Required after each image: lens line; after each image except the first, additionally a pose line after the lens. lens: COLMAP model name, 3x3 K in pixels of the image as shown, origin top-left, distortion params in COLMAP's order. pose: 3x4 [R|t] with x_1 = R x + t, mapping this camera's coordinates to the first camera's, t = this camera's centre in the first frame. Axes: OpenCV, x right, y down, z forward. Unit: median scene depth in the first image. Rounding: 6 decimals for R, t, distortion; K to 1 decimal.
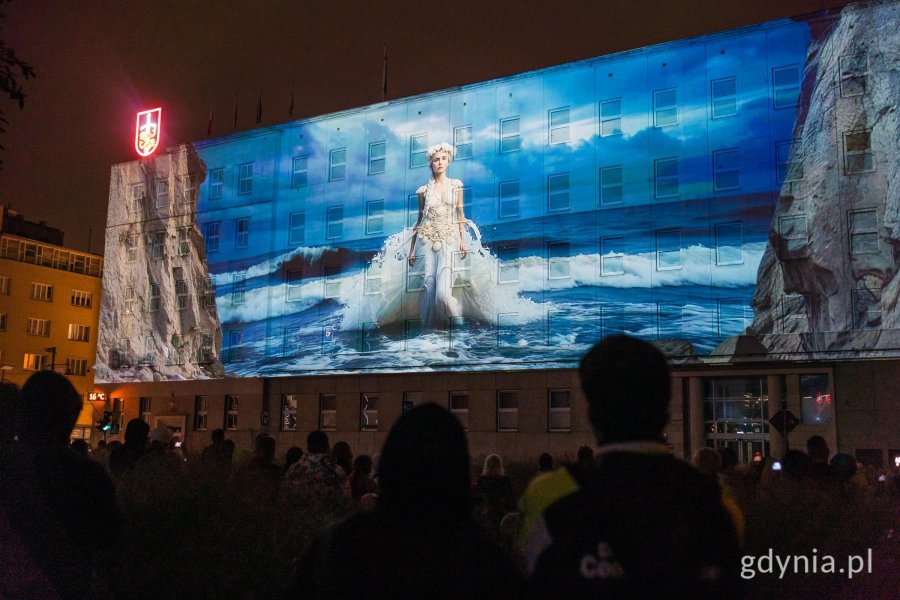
lens RADIAL K [[938.4, 0, 443.1], [0, 938.4, 304.3], [0, 0, 1]] dist [0.017410, 0.000000]
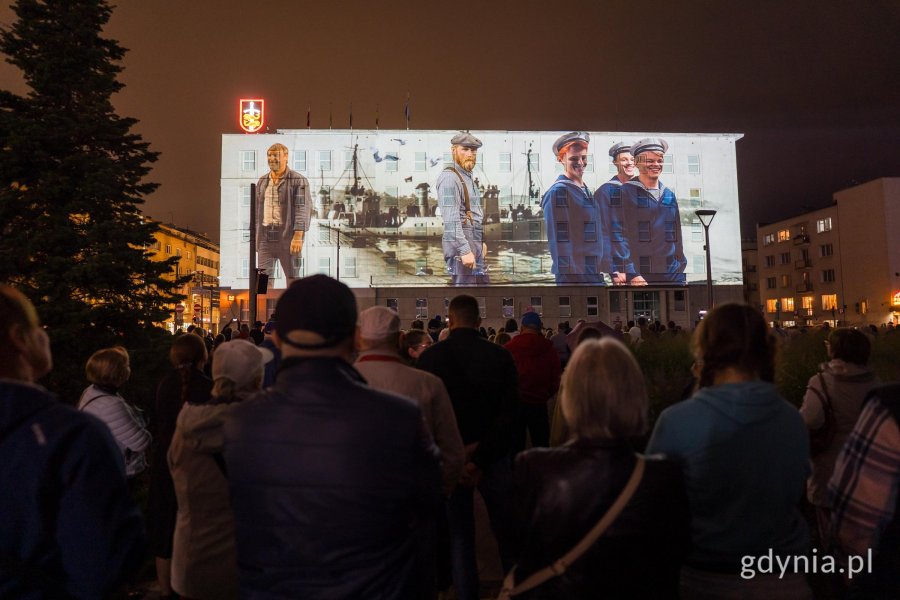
lens RADIAL K [[511.9, 0, 450.3], [0, 511.9, 299.5], [0, 0, 1]] dist [-0.022828, 0.008526]
pose [[0.822520, 0.000089, 0.568736, -0.506876], [-0.058737, 0.994666, 0.084791, 0.013184], [-0.565695, -0.103148, 0.818138, 0.165432]]
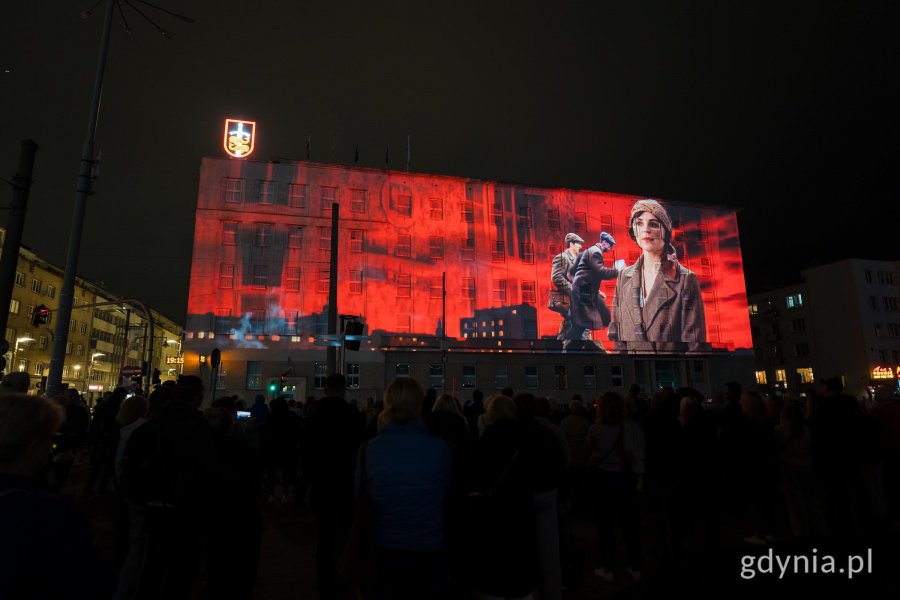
lens RADIAL K [[511.9, 0, 448.6], [0, 511.9, 292.9], [0, 0, 1]] dist [-0.022828, 0.008526]
pose [[0.691697, 0.119287, 0.712268, -0.568531], [-0.092228, 0.992779, -0.076701, 0.037704], [-0.716274, -0.012637, 0.697705, 0.355531]]
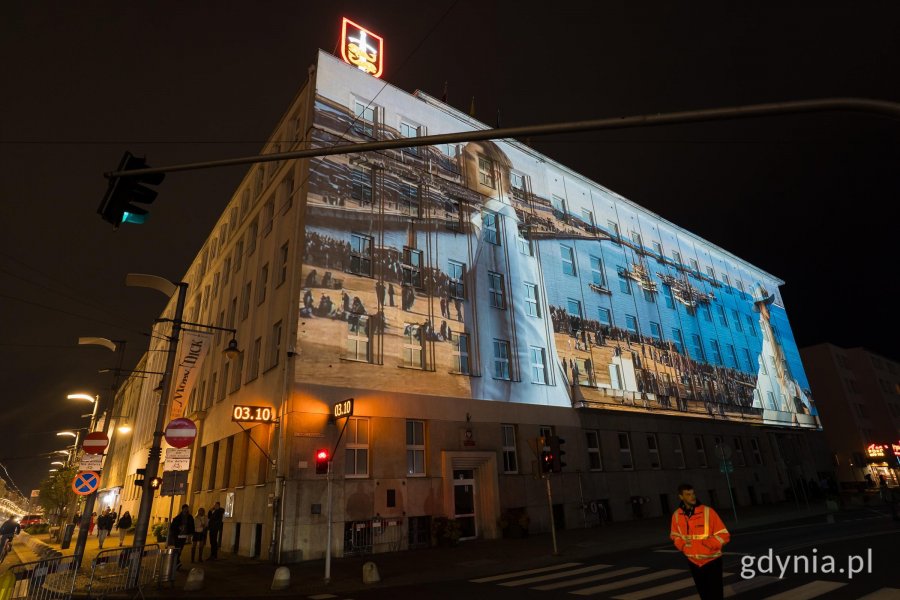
lens RADIAL K [[492.9, 0, 446.3], [0, 492.9, 295.8], [0, 0, 1]] dist [-0.037164, 0.017019]
pose [[0.375123, 0.308952, 0.873975, -0.565654], [-0.098403, 0.950769, -0.293862, 0.106240], [-0.921737, 0.024233, 0.387057, 0.796925]]
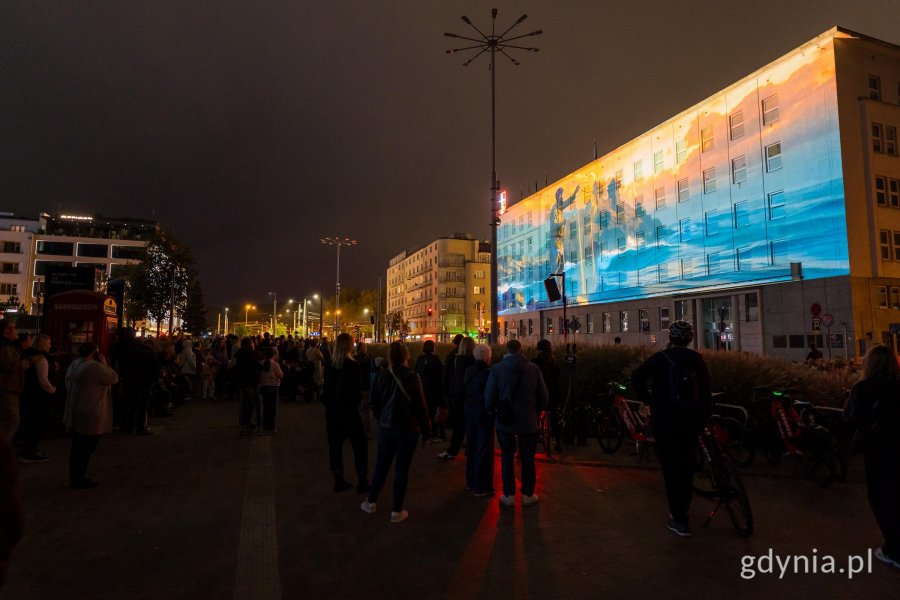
lens RADIAL K [[511.9, 0, 447.8], [0, 511.9, 299.3], [0, 0, 1]] dist [-0.022828, 0.008526]
pose [[0.770989, -0.073608, -0.632581, 0.341438], [0.115836, 0.992937, 0.025642, -0.002593], [0.626225, -0.093045, 0.774070, -0.046040]]
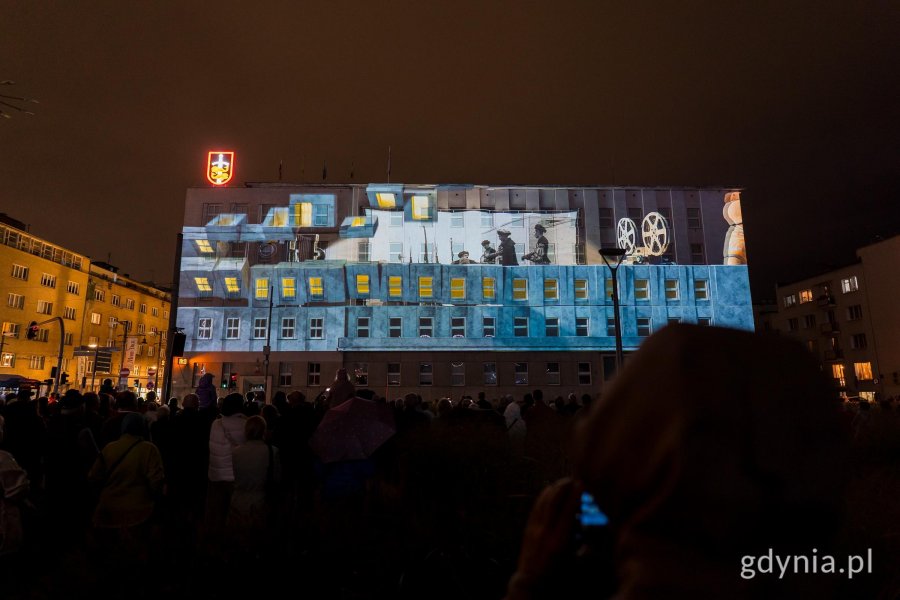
lens RADIAL K [[537.1, 0, 451.7], [0, 537.1, 295.8], [0, 0, 1]] dist [-0.017234, 0.003370]
pose [[0.840608, 0.076911, 0.536155, -0.434168], [-0.064554, 0.997038, -0.041814, 0.013610], [-0.537783, 0.000538, 0.843083, 0.163579]]
